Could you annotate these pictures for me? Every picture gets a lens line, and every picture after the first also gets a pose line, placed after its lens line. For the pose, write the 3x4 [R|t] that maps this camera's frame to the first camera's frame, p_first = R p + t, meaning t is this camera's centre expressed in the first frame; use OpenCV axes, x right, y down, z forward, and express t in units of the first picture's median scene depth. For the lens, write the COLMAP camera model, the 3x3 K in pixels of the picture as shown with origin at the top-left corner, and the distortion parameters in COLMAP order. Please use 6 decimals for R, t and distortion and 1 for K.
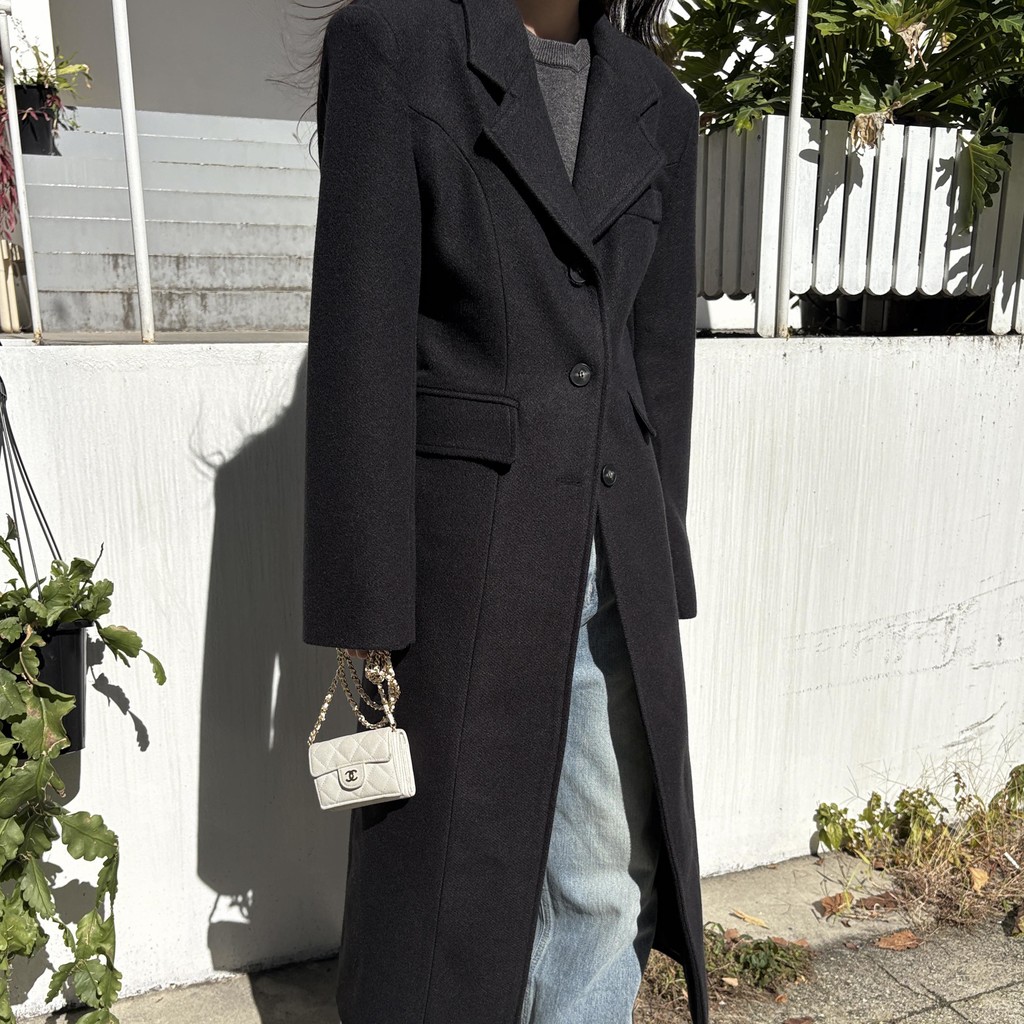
lens RADIAL K [[1050.4, 0, 465.6], [0, 1050.4, 542.9], [0, 0, 1]] dist [-0.007362, 0.039136]
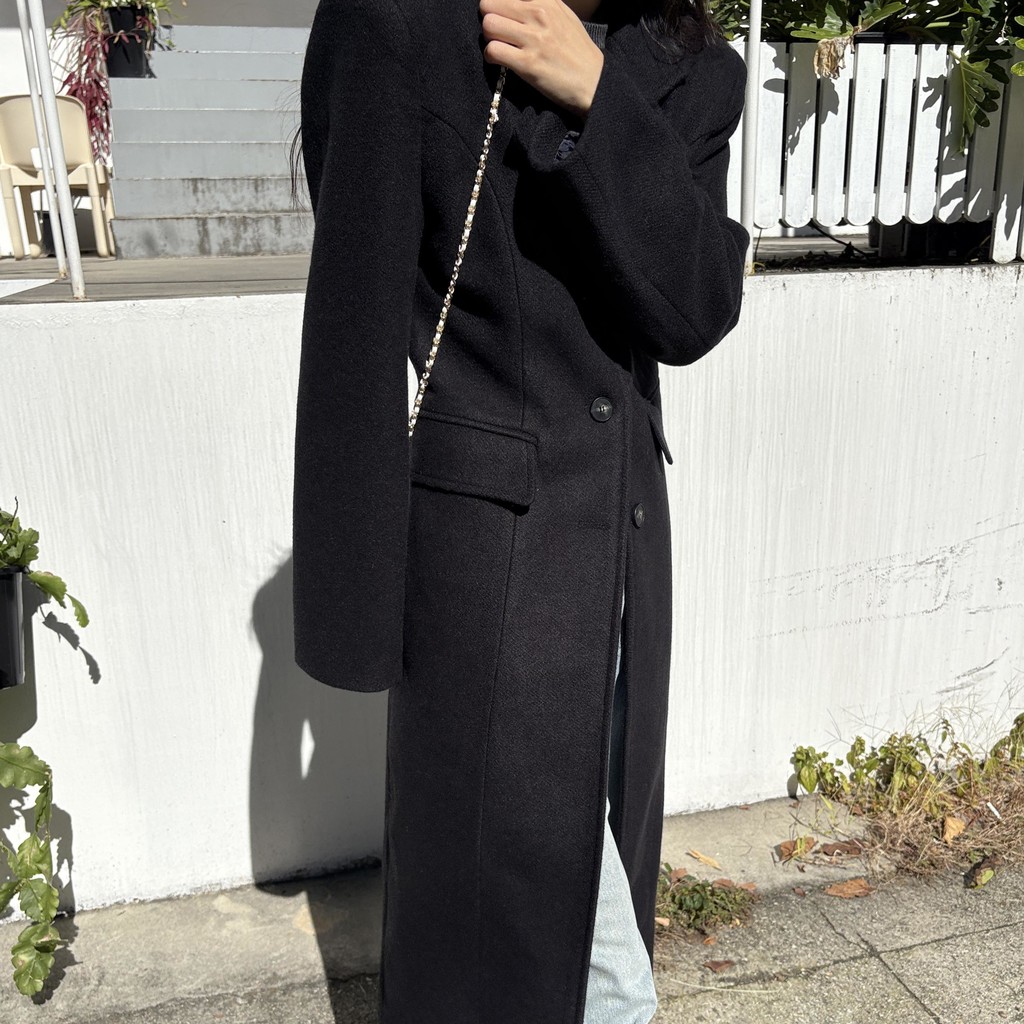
lens RADIAL K [[1062.0, 0, 512.9], [0, 1062.0, 513.7], [0, 0, 1]] dist [0.021573, -0.009009]
pose [[0.994042, 0.007739, -0.108724, 0.188511], [-0.001105, 0.998140, 0.060947, -0.033647], [0.108994, -0.060464, 0.992202, -0.012368]]
